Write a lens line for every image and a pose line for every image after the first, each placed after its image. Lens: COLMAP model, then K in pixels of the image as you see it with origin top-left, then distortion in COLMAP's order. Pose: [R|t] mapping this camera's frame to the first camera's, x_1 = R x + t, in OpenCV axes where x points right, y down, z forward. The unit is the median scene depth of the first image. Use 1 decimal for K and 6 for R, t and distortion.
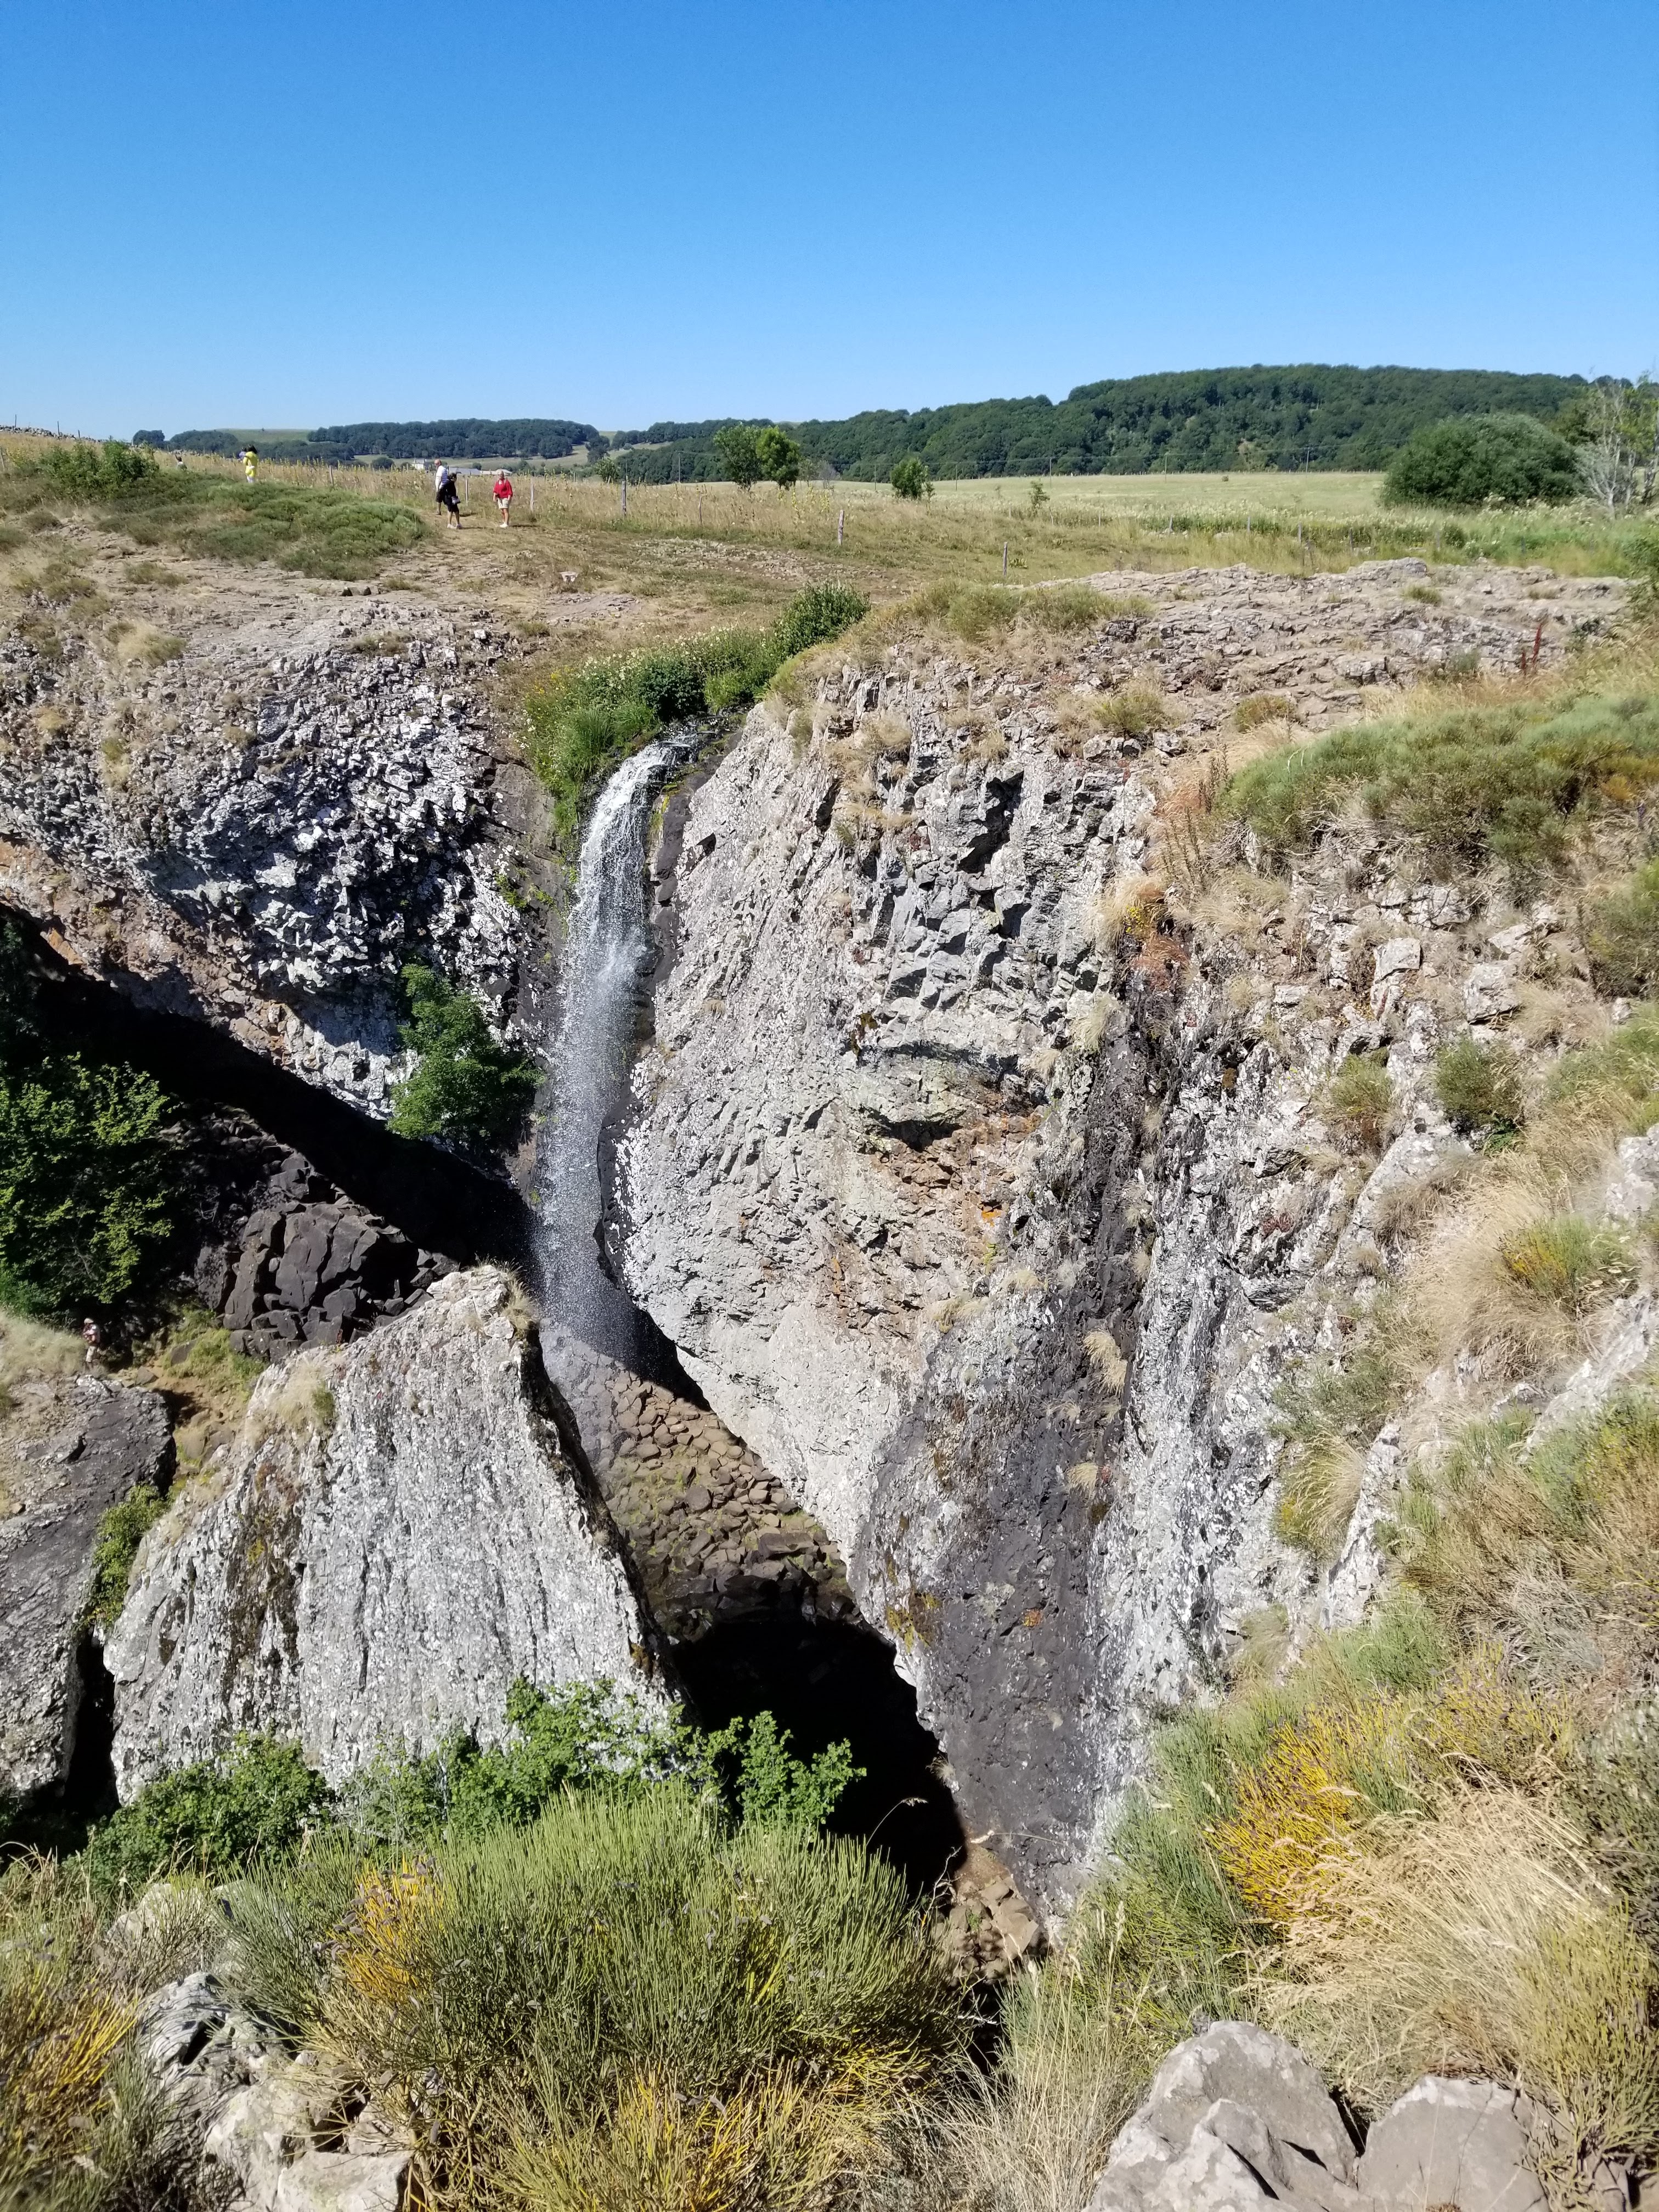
lens RADIAL K [[1756.3, 0, 864.3], [0, 1756.3, 1061.0], [0, 0, 1]] dist [0.158106, -0.352345]
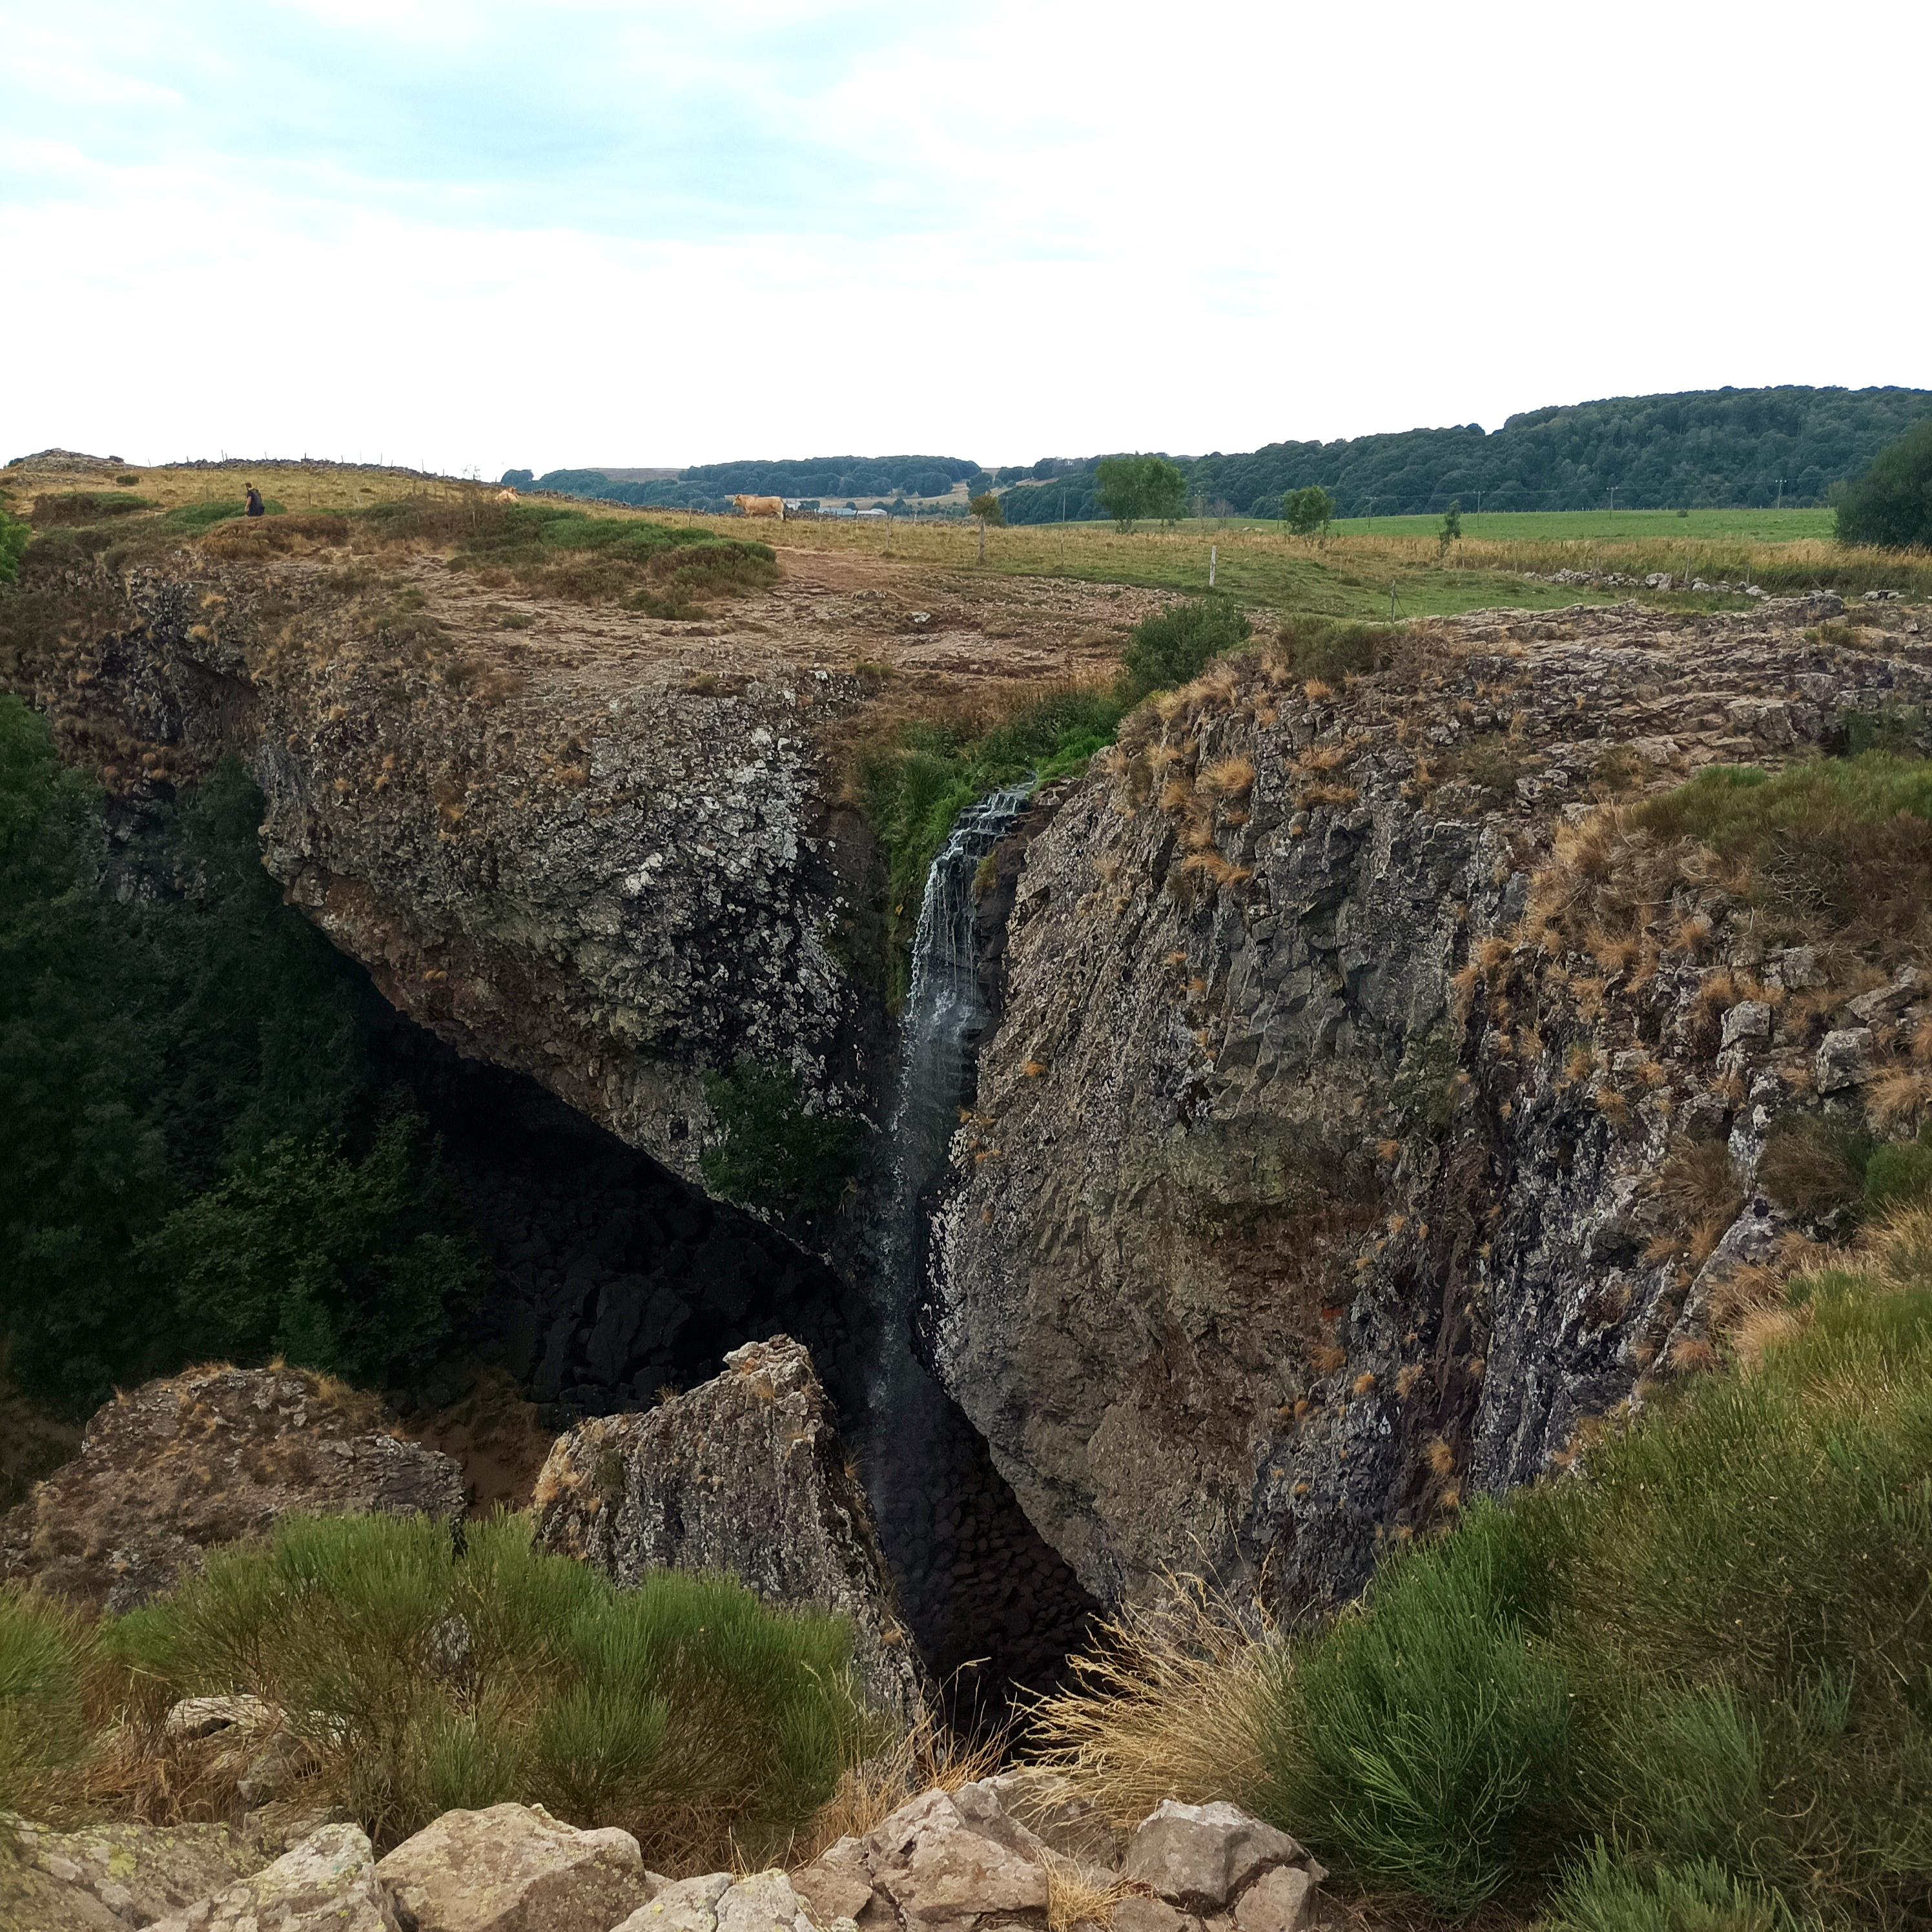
lens RADIAL K [[1957.2, 0, 976.1], [0, 1957.2, 1061.4], [0, 0, 1]] dist [0.089931, -0.226844]
pose [[0.989771, 0.036361, -0.137951, 0.023962], [-0.042668, 0.998162, -0.043042, 0.009719], [0.136133, 0.048488, 0.989503, -0.020903]]
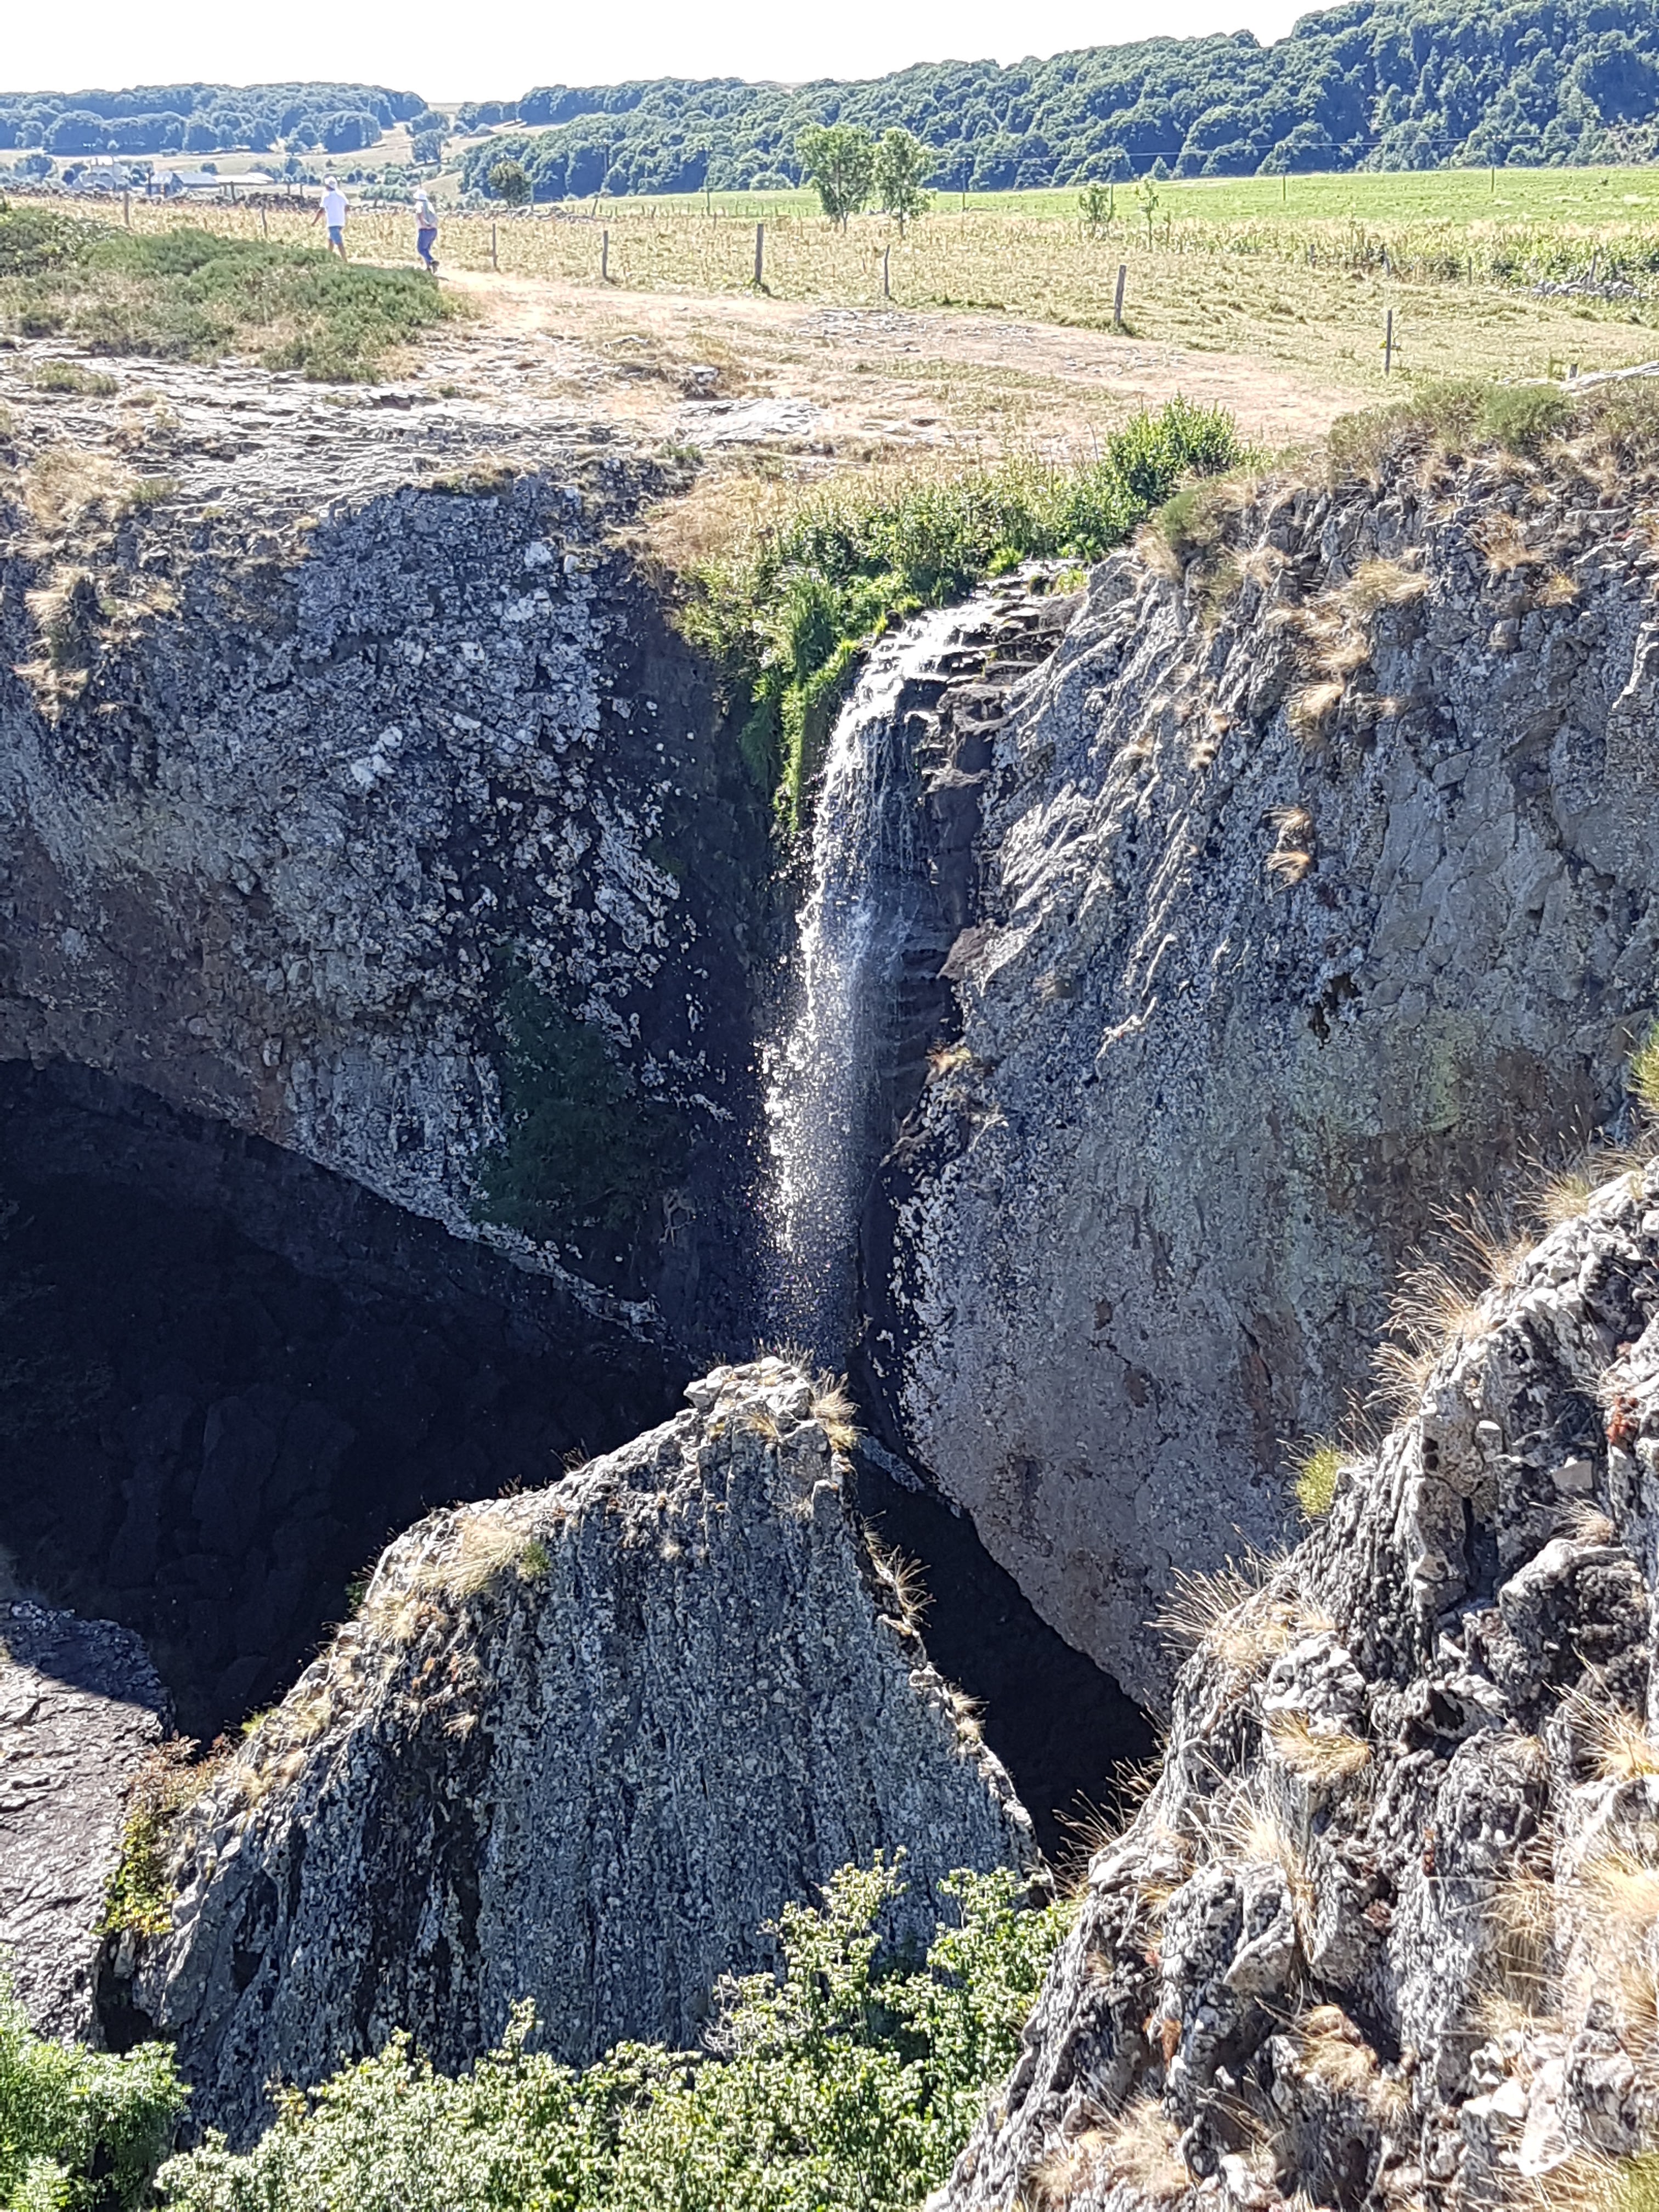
lens RADIAL K [[3321.7, 0, 873.2], [0, 3321.7, 1081.7], [0, 0, 1]] dist [0.163596, -0.387233]
pose [[0.999918, -0.011312, -0.006068, -0.158164], [0.010977, 0.998552, -0.052654, 0.073953], [0.006655, 0.052583, 0.998594, -0.300711]]
